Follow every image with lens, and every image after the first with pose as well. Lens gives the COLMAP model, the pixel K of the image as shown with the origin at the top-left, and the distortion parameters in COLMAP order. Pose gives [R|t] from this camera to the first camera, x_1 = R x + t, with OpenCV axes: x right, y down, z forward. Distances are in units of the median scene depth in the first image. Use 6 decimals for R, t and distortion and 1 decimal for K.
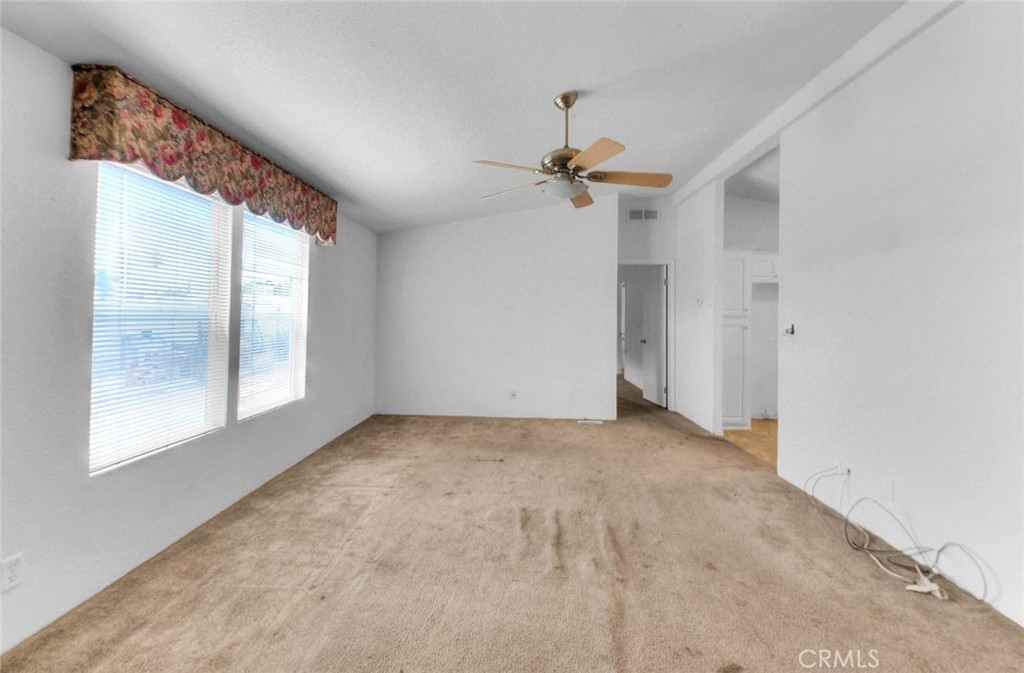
lens RADIAL K [[445.6, 0, 510.4], [0, 445.6, 305.9], [0, 0, 1]] dist [0.016067, -0.001039]
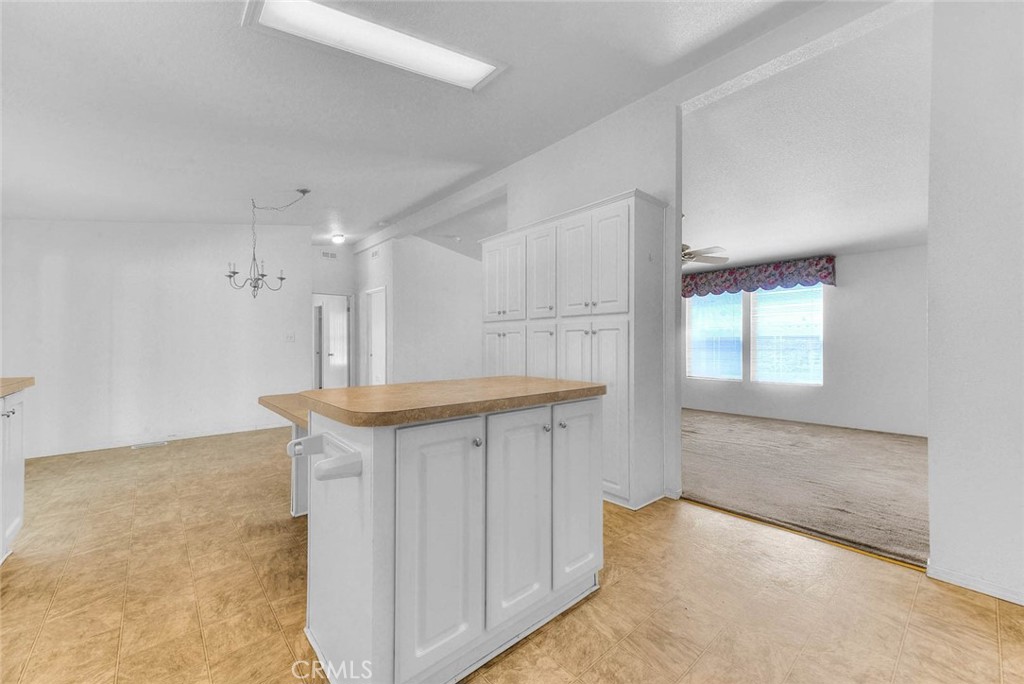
lens RADIAL K [[405.5, 0, 514.8], [0, 405.5, 343.6], [0, 0, 1]] dist [0.027563, -0.000767]
pose [[-0.724539, -0.019137, -0.688968, 1.808088], [0.003664, 0.999493, -0.031615, 0.133227], [0.689224, -0.025430, -0.724102, 1.758573]]
